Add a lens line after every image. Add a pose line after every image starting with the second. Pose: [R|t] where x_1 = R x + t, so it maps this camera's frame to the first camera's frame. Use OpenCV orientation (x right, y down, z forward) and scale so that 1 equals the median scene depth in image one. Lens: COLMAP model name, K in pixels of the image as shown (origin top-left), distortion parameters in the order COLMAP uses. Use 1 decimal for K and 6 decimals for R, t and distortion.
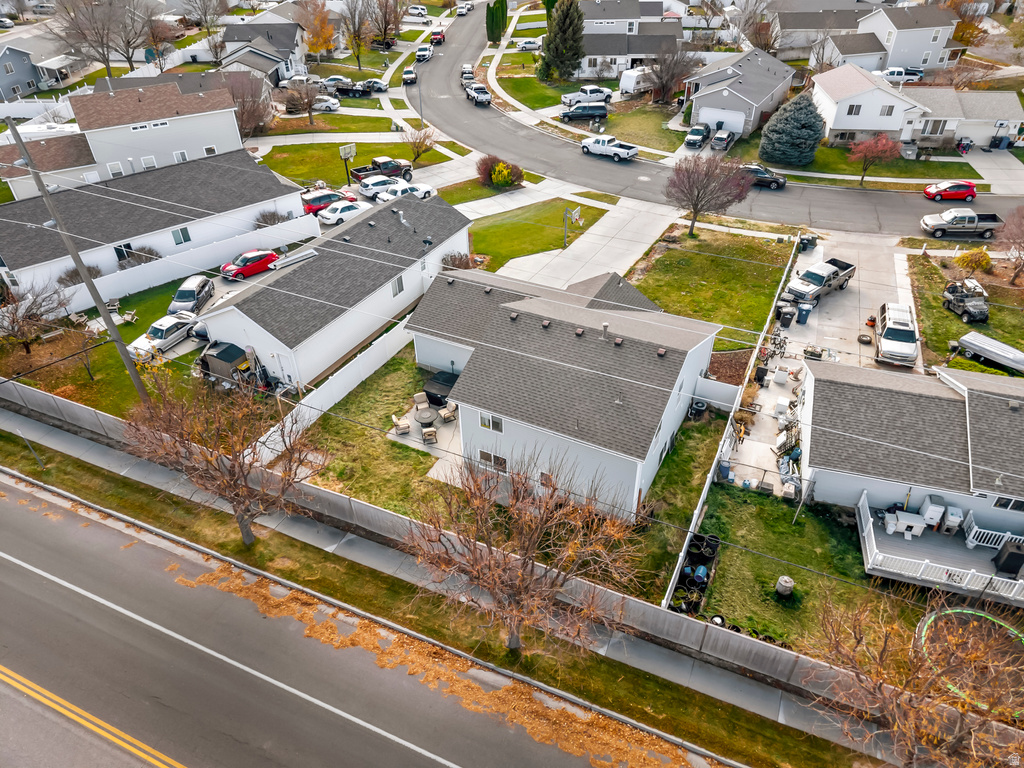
lens RADIAL K [[720.4, 0, 511.1], [0, 720.4, 413.2], [0, 0, 1]] dist [0.001131, 0.000296]
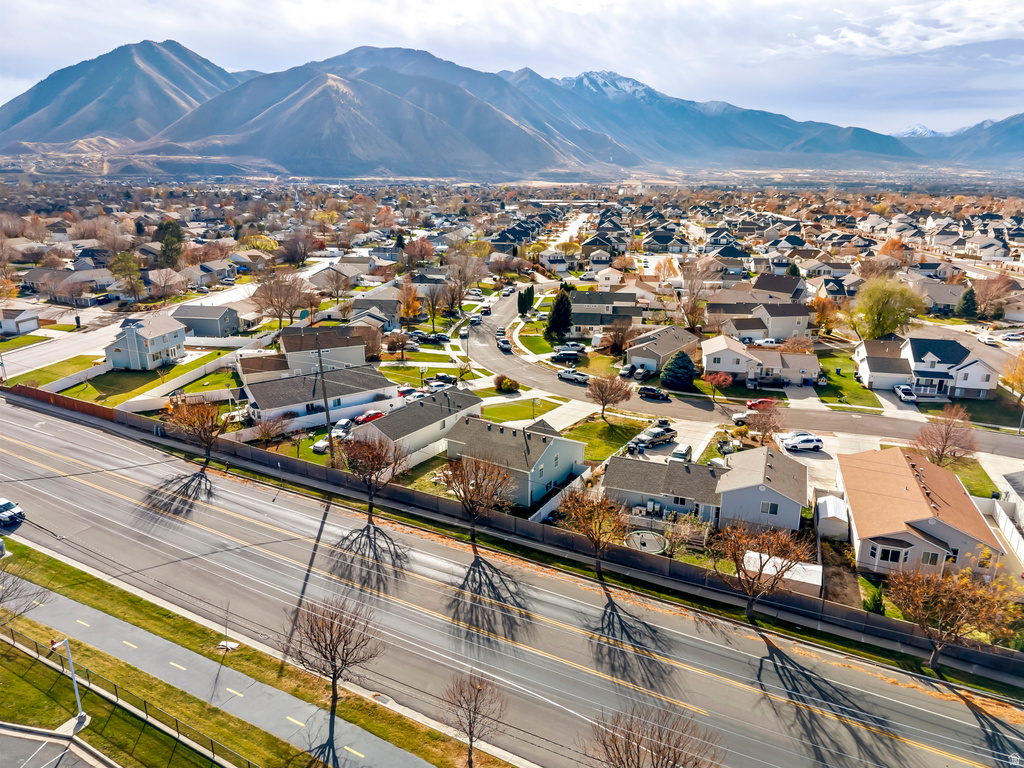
lens RADIAL K [[678.6, 0, 512.0], [0, 678.6, 384.0], [0, 0, 1]] dist [0.057441, -0.050696]
pose [[0.996892, 0.042635, -0.066243, 0.085697], [-0.063347, 0.933719, -0.352357, 0.199539], [0.046830, 0.355459, 0.933518, -0.441040]]
